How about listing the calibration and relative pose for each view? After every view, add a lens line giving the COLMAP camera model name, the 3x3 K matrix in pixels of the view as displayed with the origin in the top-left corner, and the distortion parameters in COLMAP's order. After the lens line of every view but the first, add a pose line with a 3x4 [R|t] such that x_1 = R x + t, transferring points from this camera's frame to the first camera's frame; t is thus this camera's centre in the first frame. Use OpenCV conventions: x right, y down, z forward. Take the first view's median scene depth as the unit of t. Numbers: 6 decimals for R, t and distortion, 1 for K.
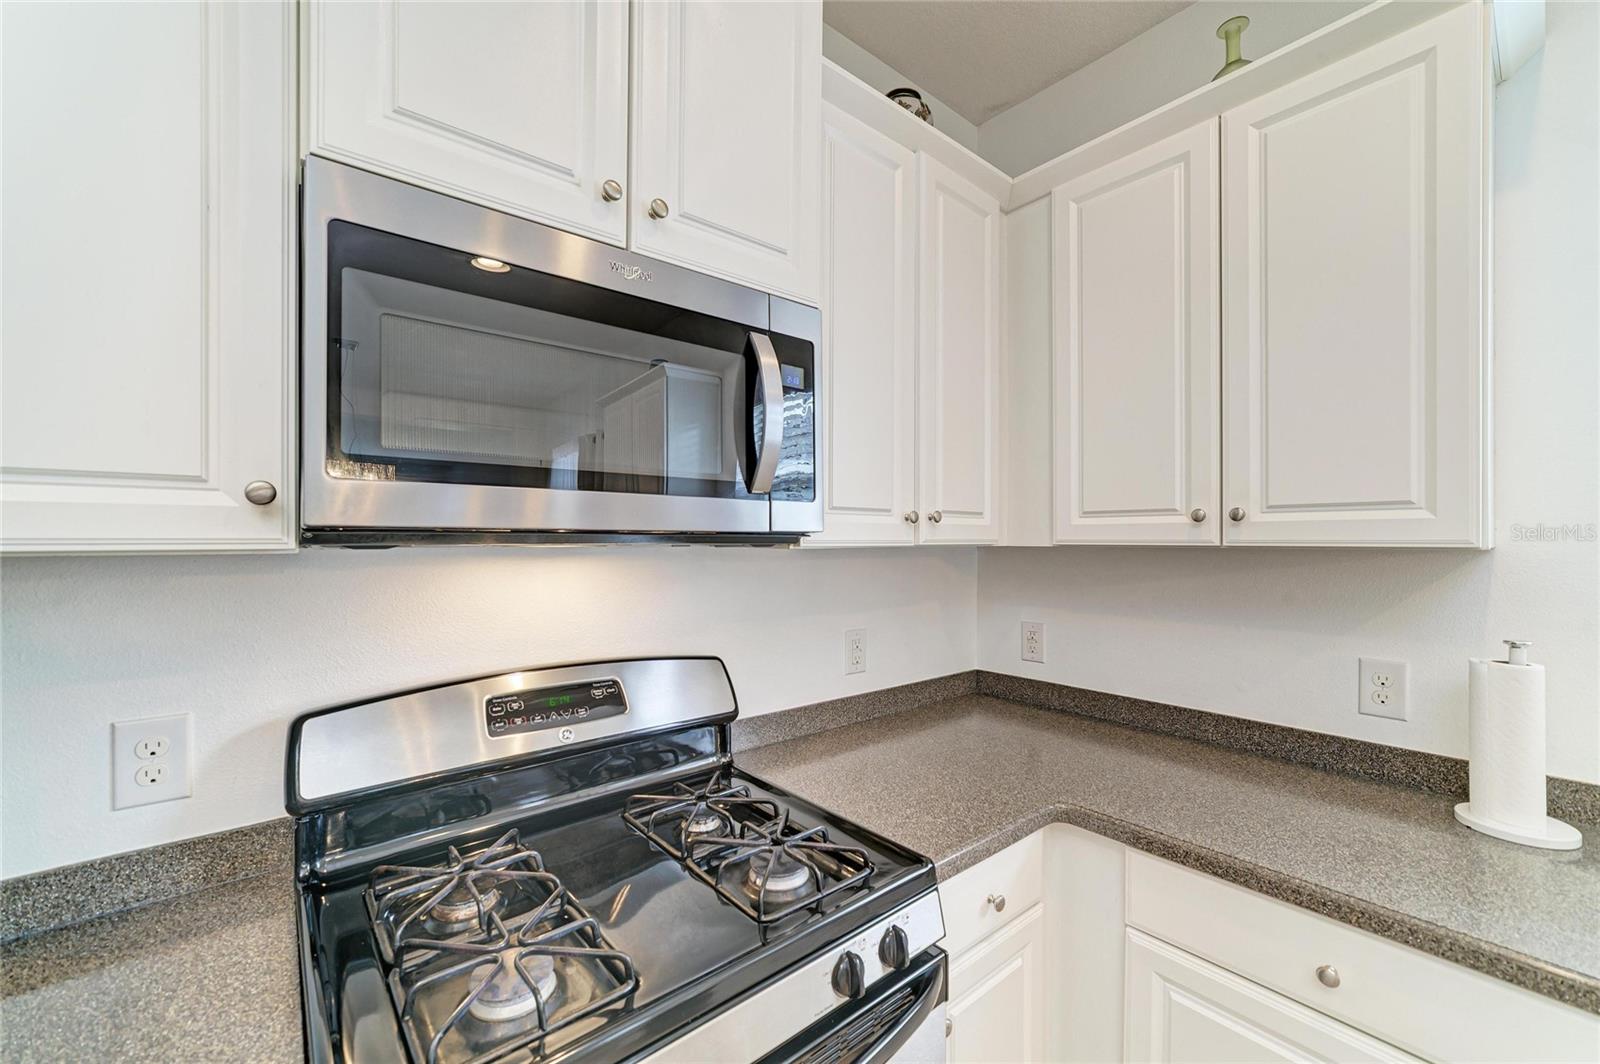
lens RADIAL K [[627.0, 0, 809.4], [0, 627.0, 539.8], [0, 0, 1]] dist [-0.004647, 0.001557]
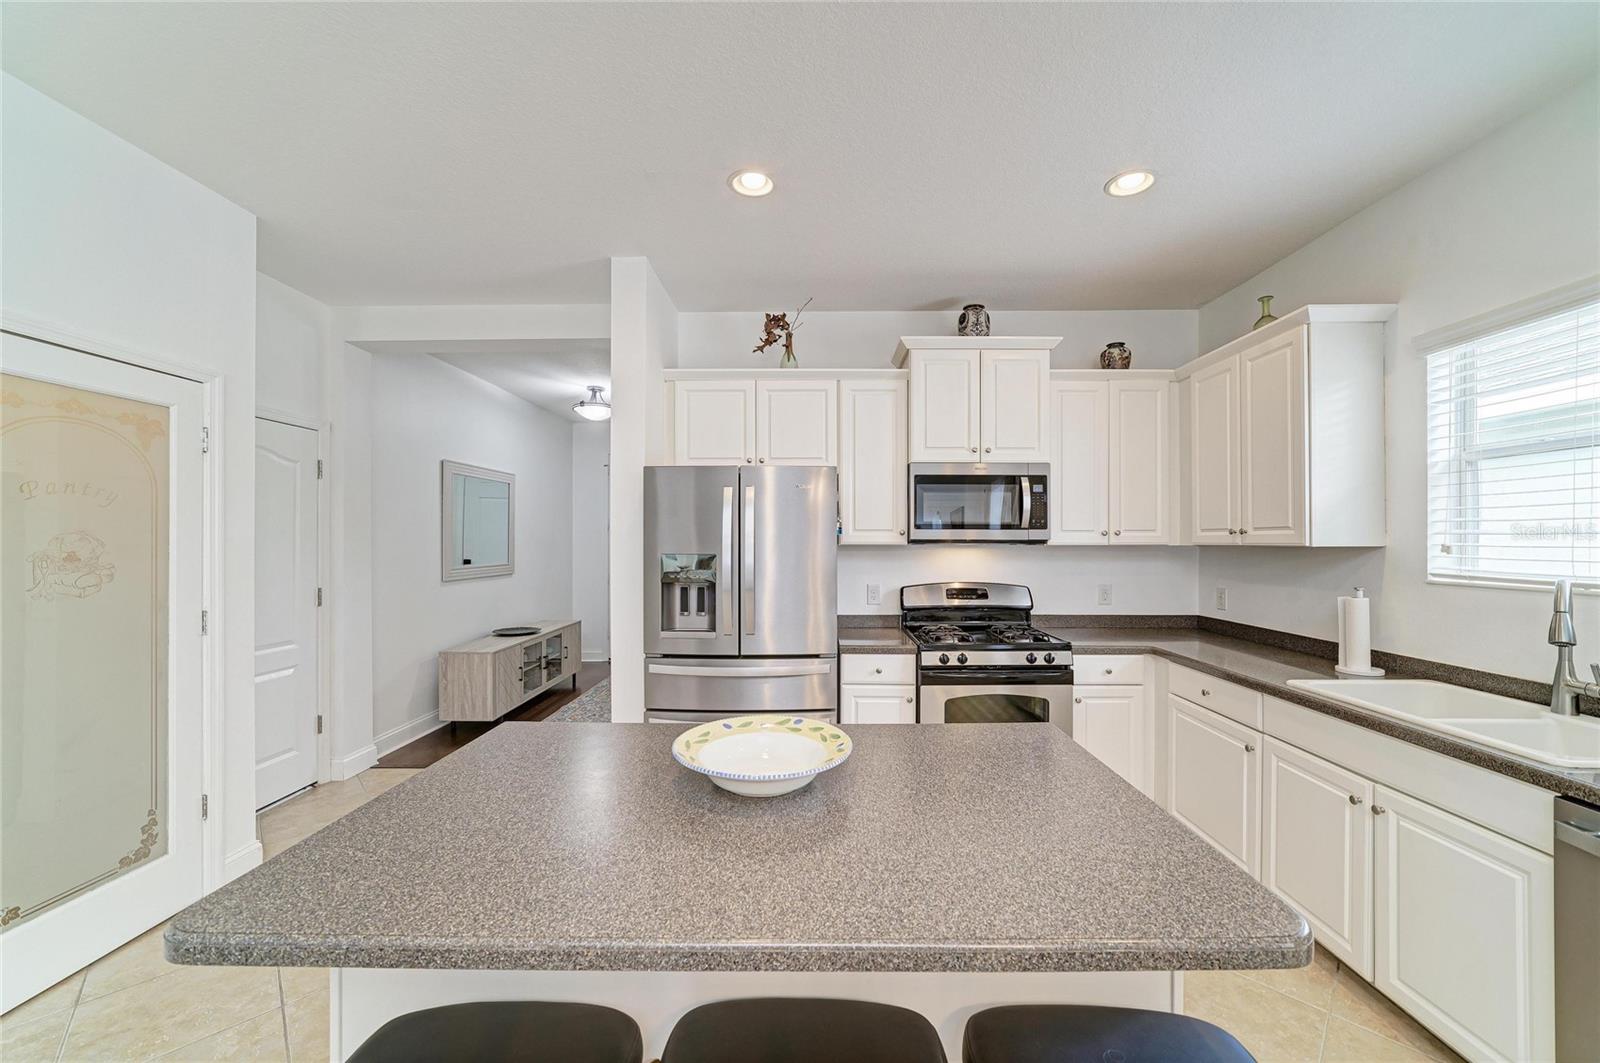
lens RADIAL K [[627.0, 0, 806.7], [0, 627.0, 537.2], [0, 0, 1]] dist [-0.004647, 0.001557]
pose [[0.748823, -0.004424, -0.662755, 1.149283], [0.000277, 0.999980, -0.006362, -0.006330], [0.662770, 0.004581, 0.748809, -2.008921]]
